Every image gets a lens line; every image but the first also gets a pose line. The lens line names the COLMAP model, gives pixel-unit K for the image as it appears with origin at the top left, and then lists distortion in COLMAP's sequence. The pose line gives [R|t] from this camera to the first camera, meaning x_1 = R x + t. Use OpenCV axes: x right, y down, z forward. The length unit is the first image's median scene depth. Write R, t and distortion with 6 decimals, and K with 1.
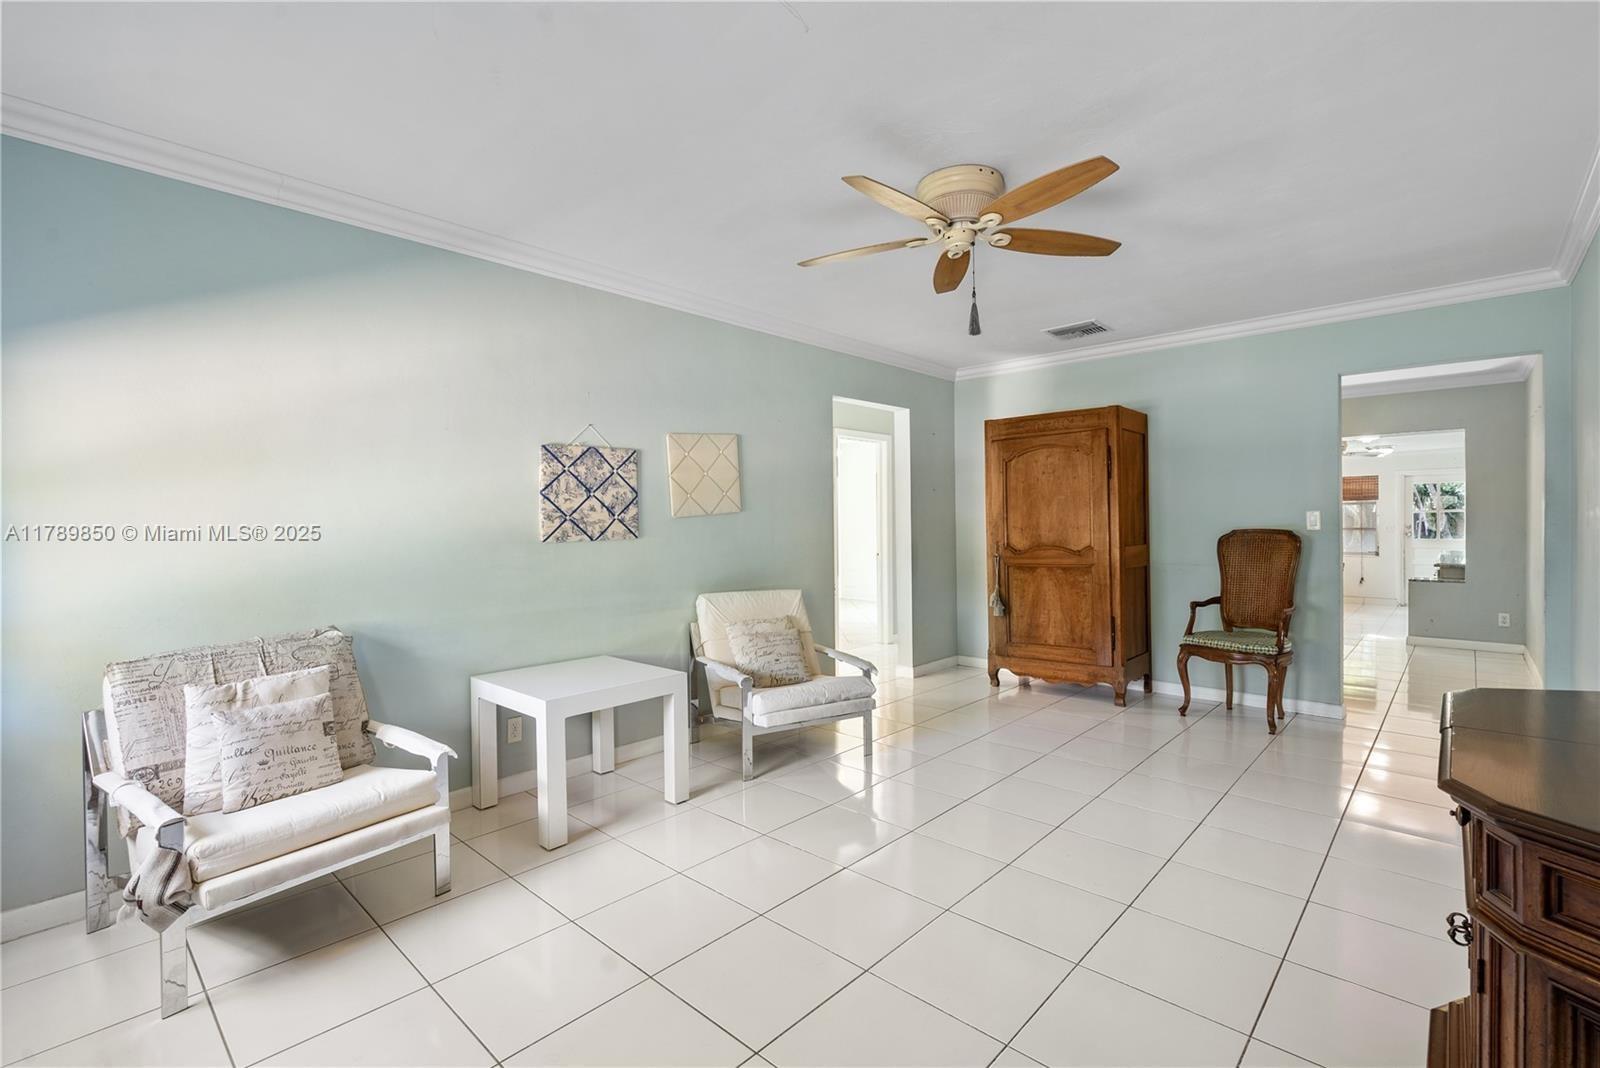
lens RADIAL K [[727.3, 0, 794.7], [0, 727.3, 527.0], [0, 0, 1]] dist [-0.013309, -0.000903]
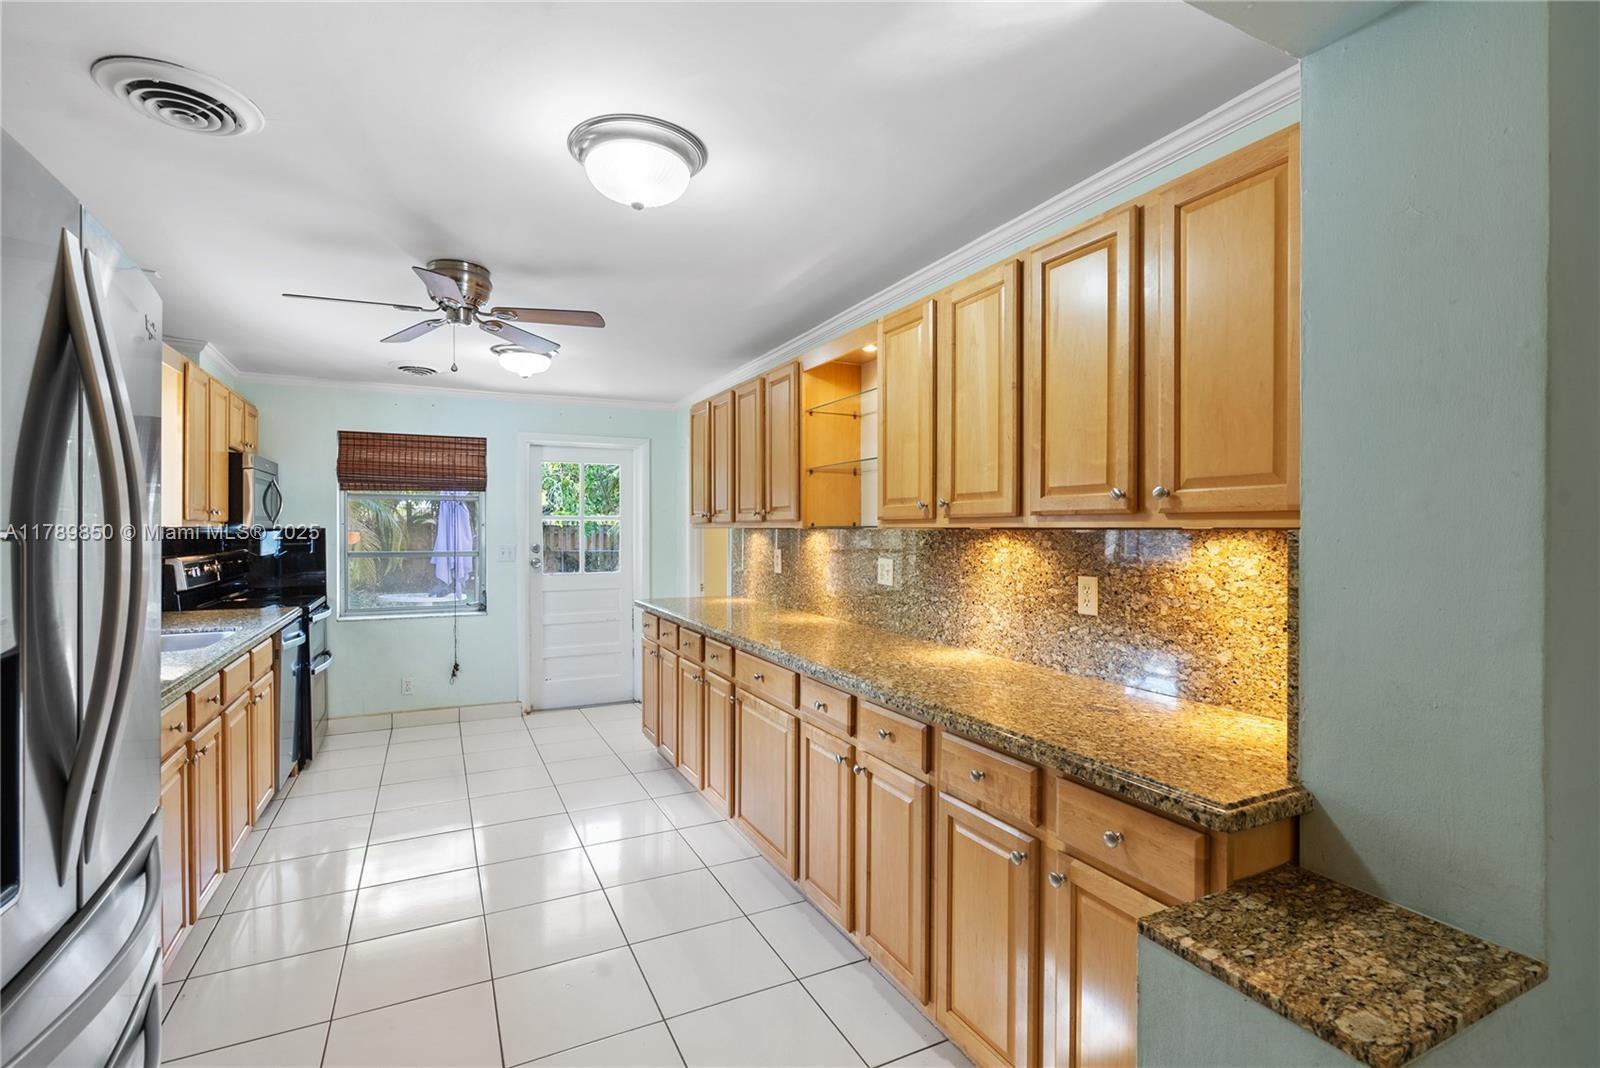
lens RADIAL K [[727.3, 0, 814.6], [0, 727.3, 541.0], [0, 0, 1]] dist [-0.013309, -0.000903]
pose [[0.326752, -0.004119, 0.945101, 0.279697], [0.003509, 0.999989, 0.003145, -0.004119], [-0.945104, 0.002289, 0.326762, 0.413280]]
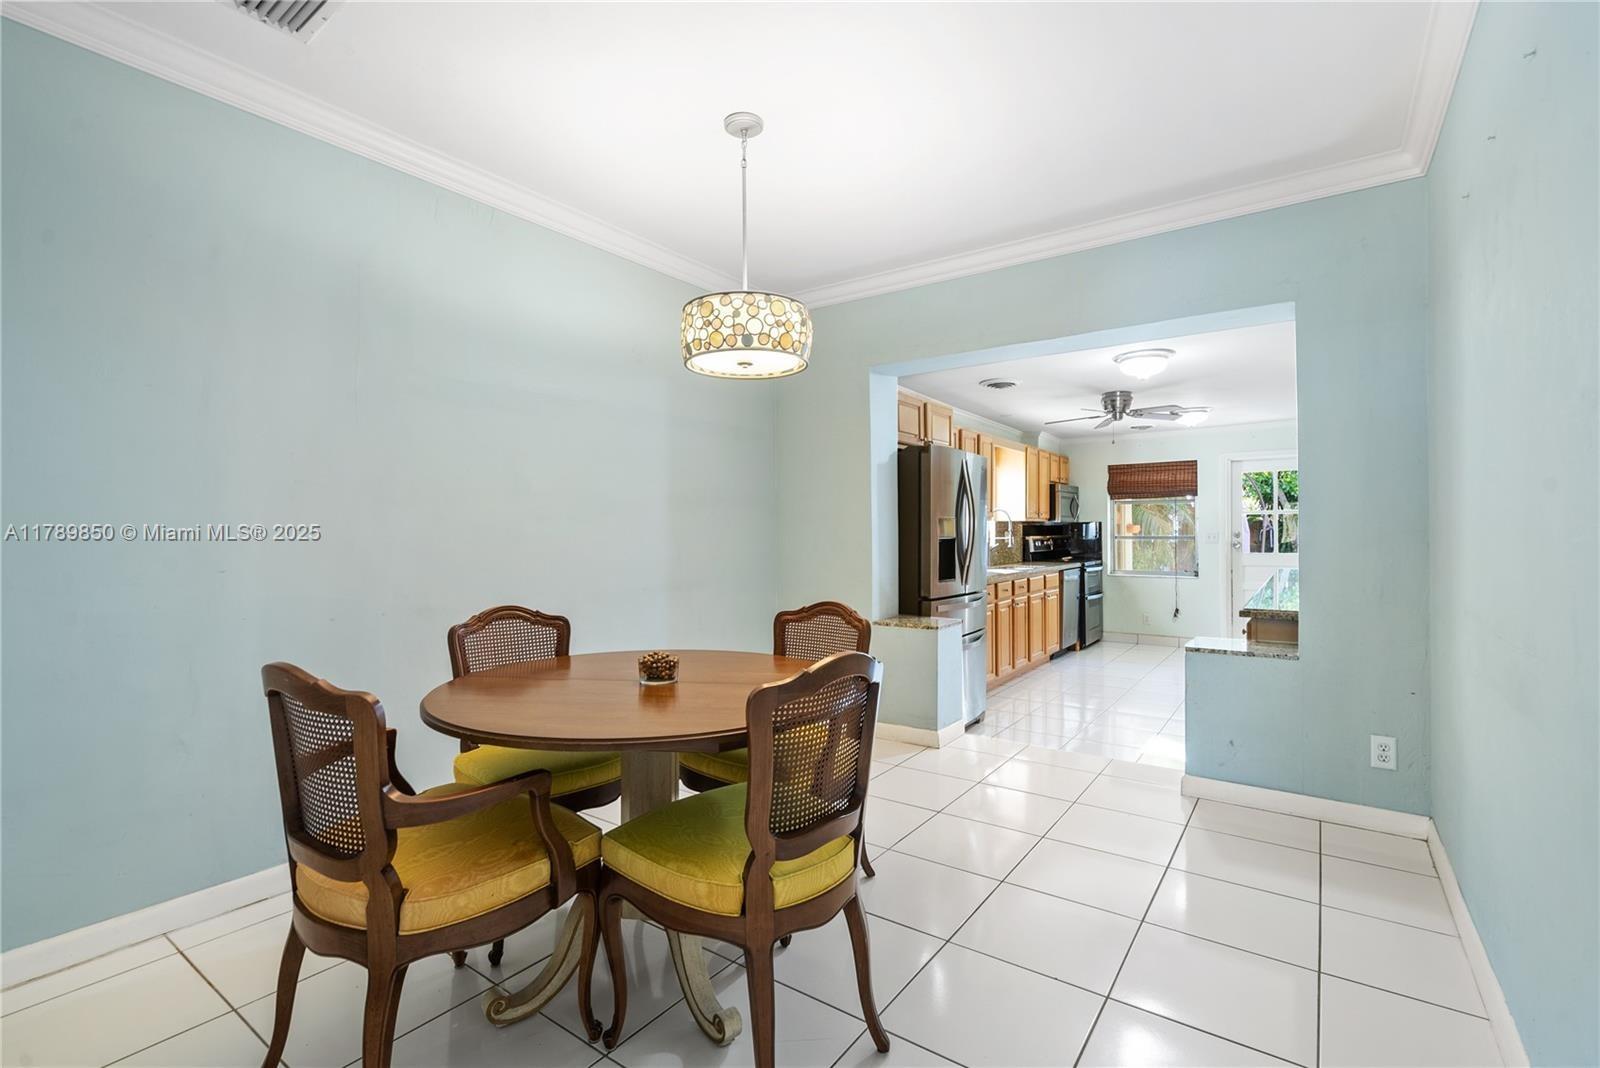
lens RADIAL K [[727.3, 0, 796.9], [0, 727.3, 531.5], [0, 0, 1]] dist [-0.013309, -0.000903]
pose [[0.992246, 0.003344, 0.124245, 0.218462], [-0.002026, 0.999940, -0.010726, 0.003167], [-0.124274, 0.010391, 0.992194, 0.228124]]
